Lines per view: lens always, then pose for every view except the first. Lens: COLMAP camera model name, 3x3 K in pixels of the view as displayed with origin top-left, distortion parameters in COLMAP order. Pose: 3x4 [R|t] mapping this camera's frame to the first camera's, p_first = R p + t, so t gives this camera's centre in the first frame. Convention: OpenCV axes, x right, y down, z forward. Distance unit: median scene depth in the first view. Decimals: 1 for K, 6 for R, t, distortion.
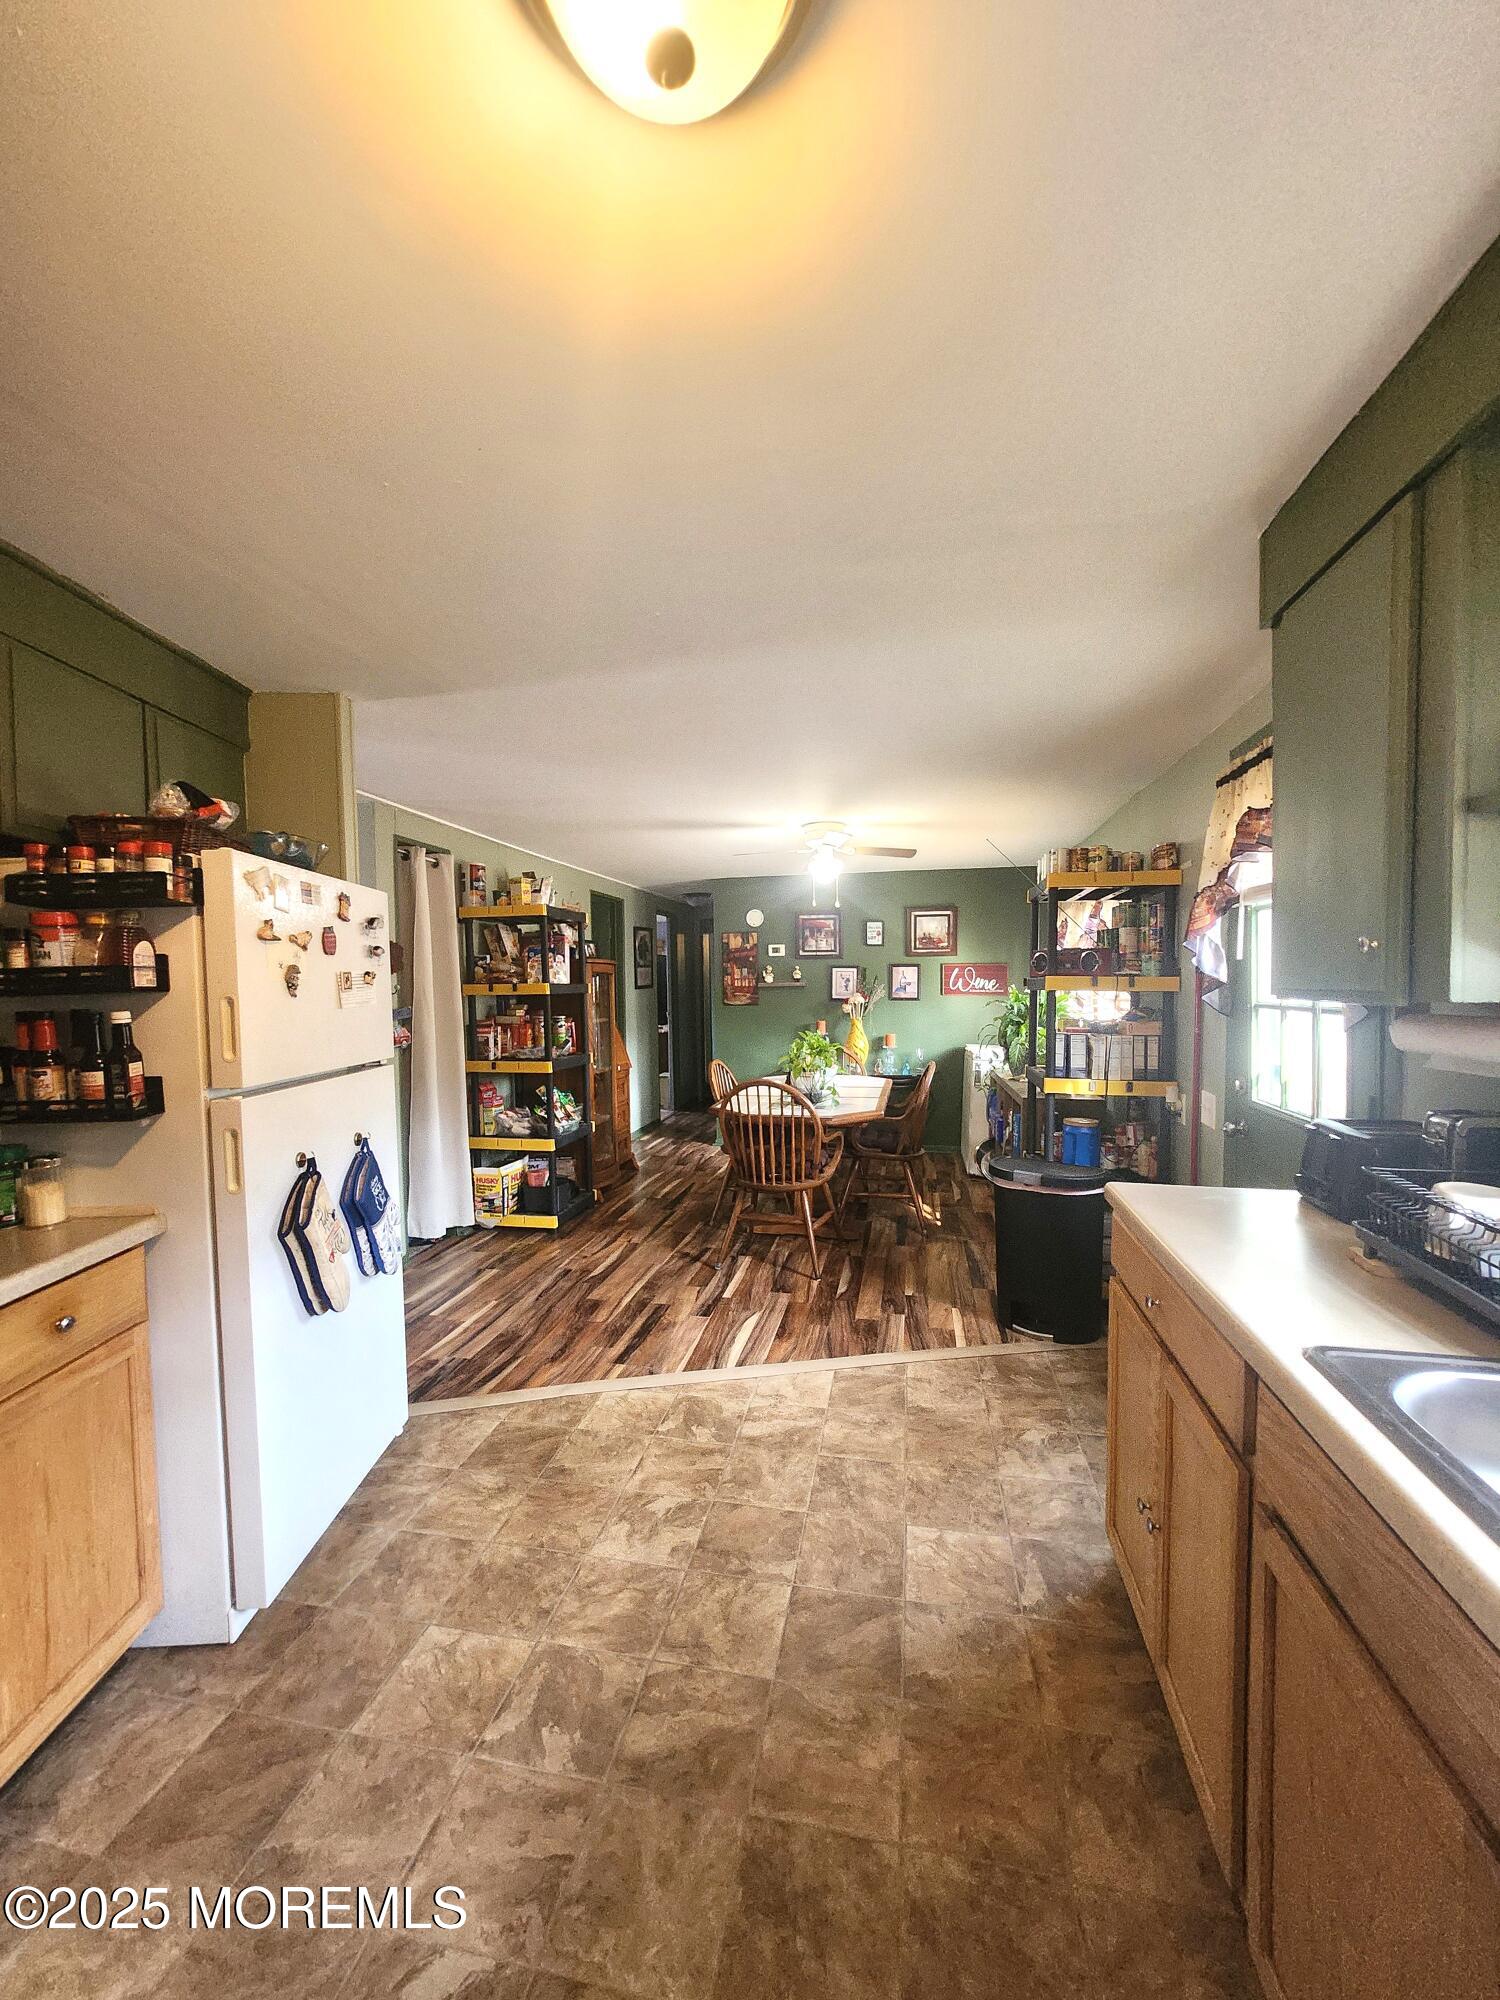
lens RADIAL K [[786.1, 0, 748.7], [0, 786.1, 1015.2], [0, 0, 1]] dist [0.000930, 0.000621]
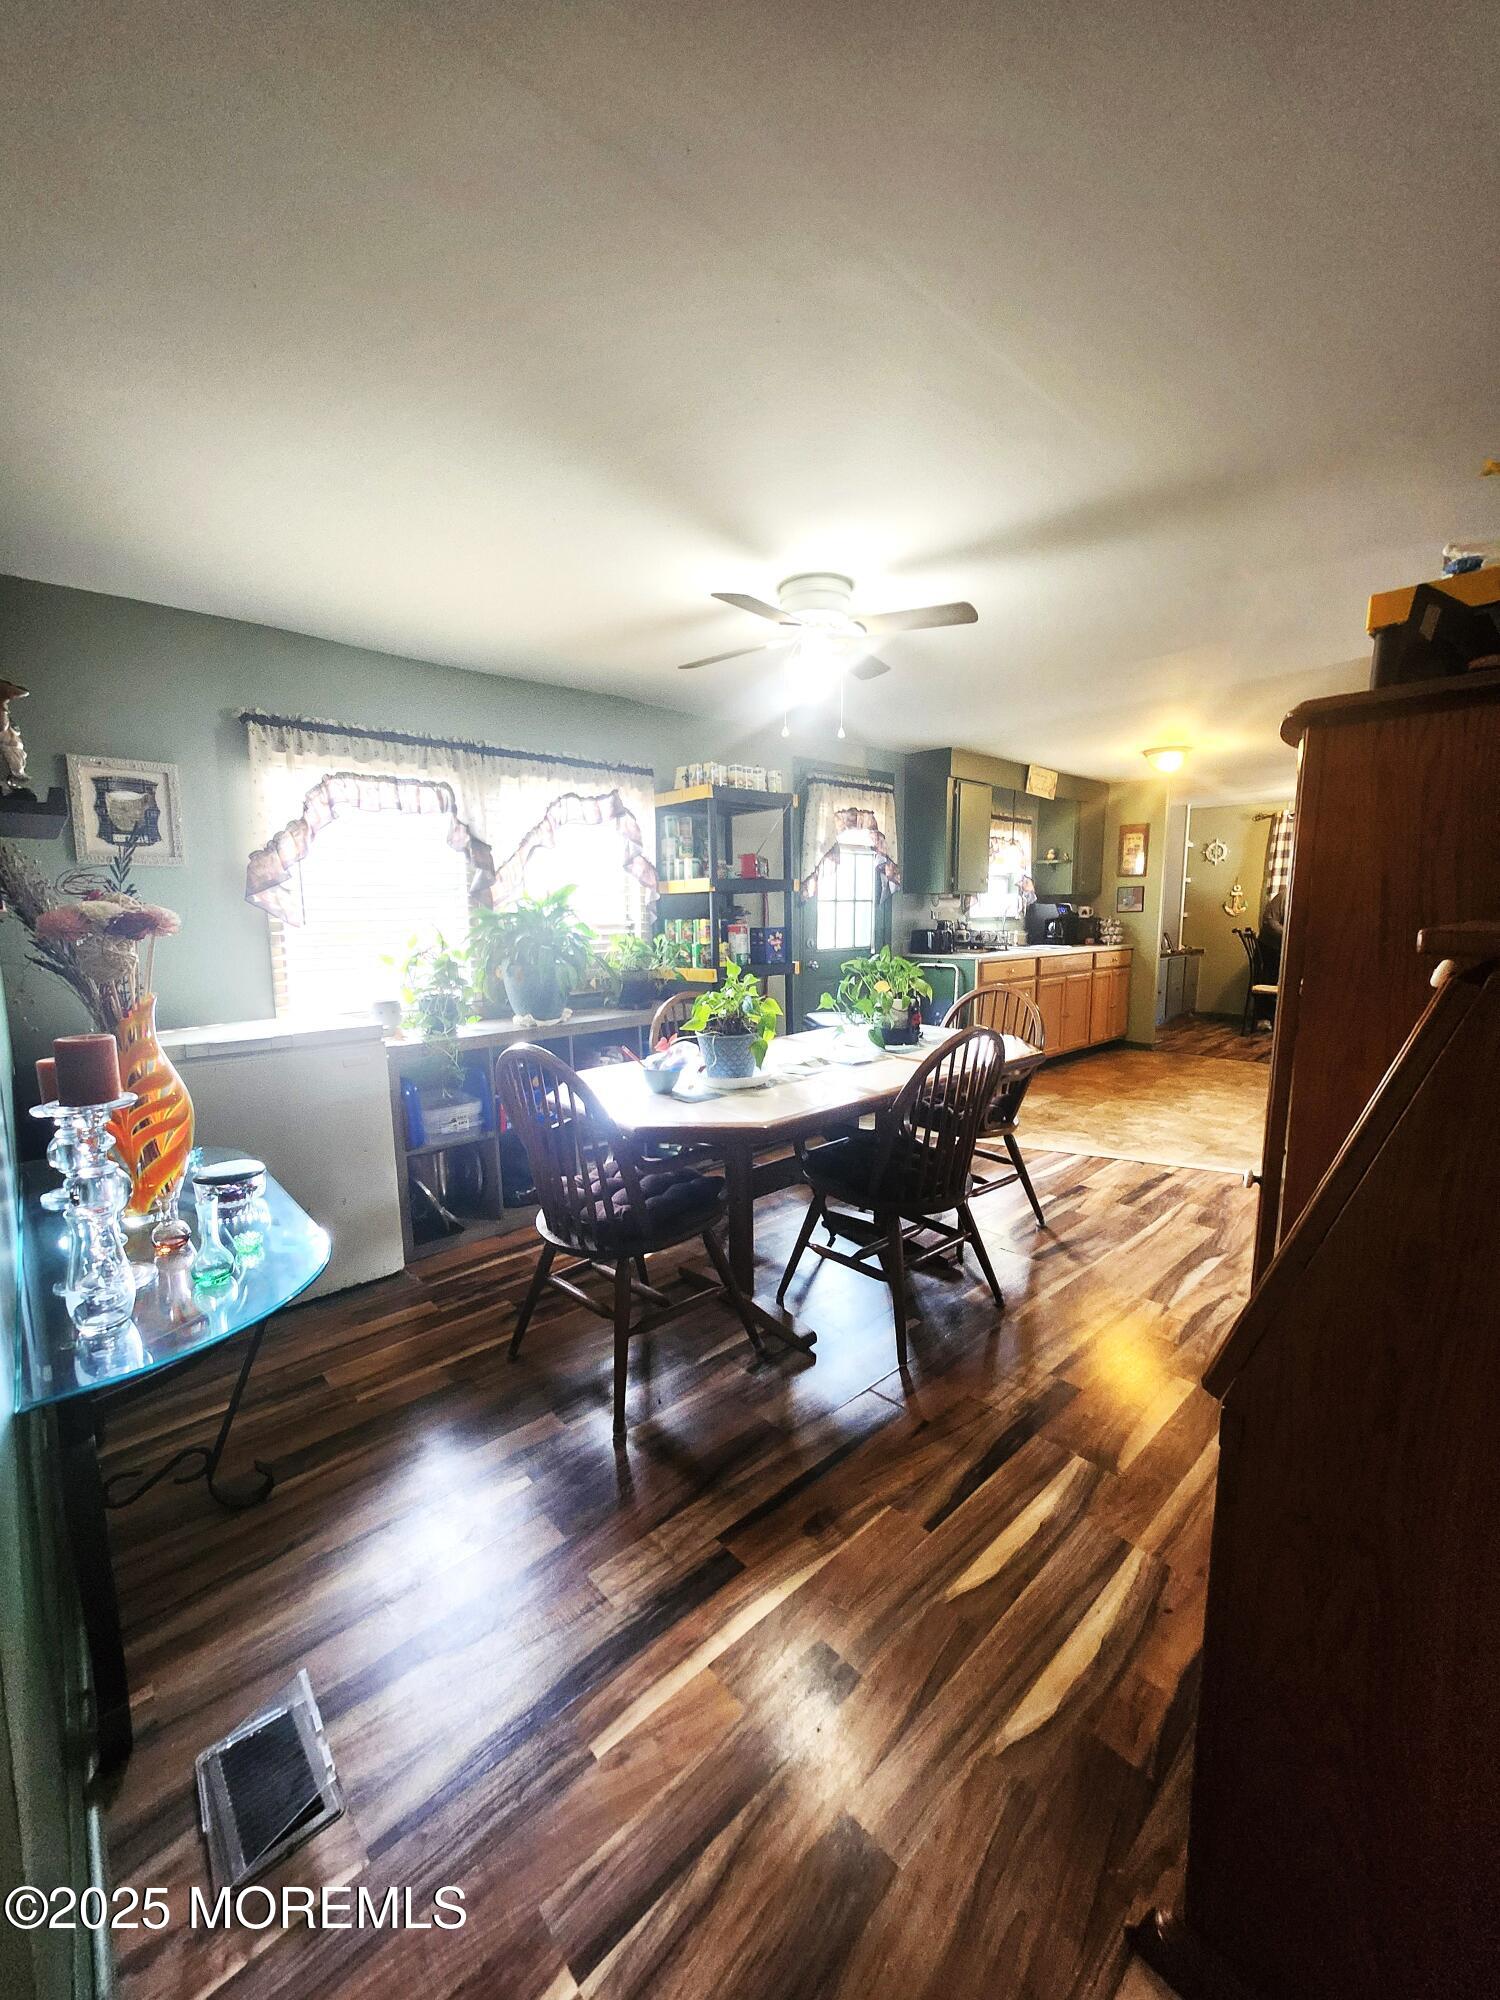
lens RADIAL K [[786.1, 0, 751.9], [0, 786.1, 1011.6], [0, 0, 1]] dist [0.000930, 0.000621]
pose [[-0.816183, -0.059715, 0.574700, -0.295396], [0.039401, 0.986578, 0.158468, -0.044244], [-0.576449, 0.151983, -0.802875, 2.126669]]
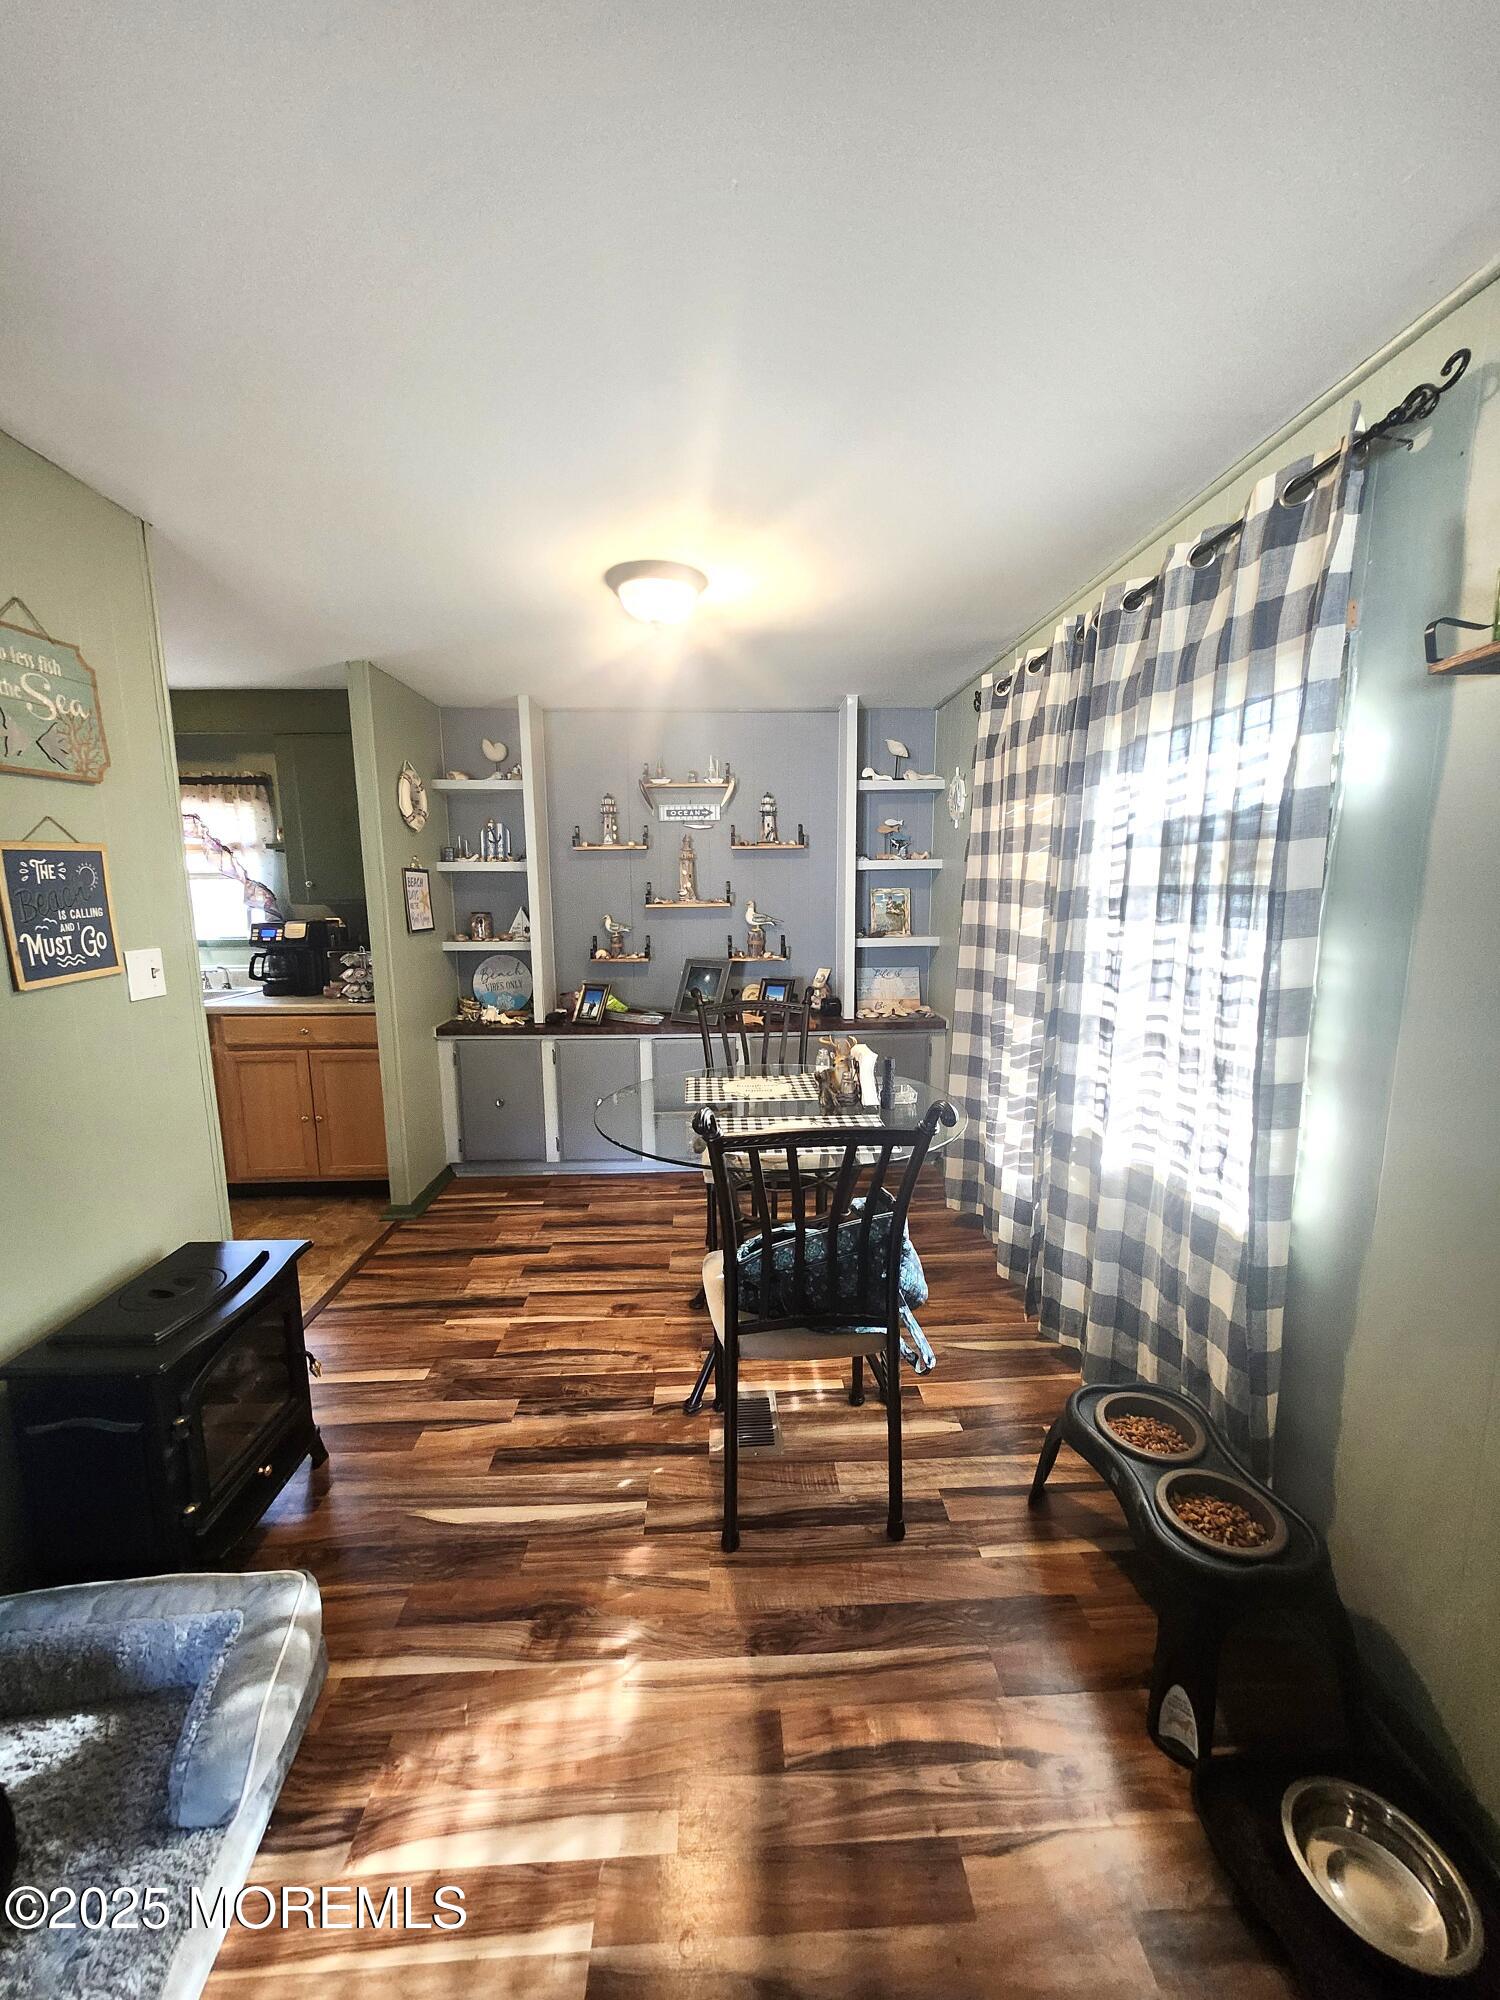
lens RADIAL K [[786.1, 0, 755.4], [0, 786.1, 1006.6], [0, 0, 1]] dist [0.000930, 0.000621]
pose [[-0.253724, -0.134929, 0.957820, -1.063997], [0.049138, 0.987146, 0.152077, 0.017329], [-0.966028, 0.085651, -0.243832, -0.414423]]
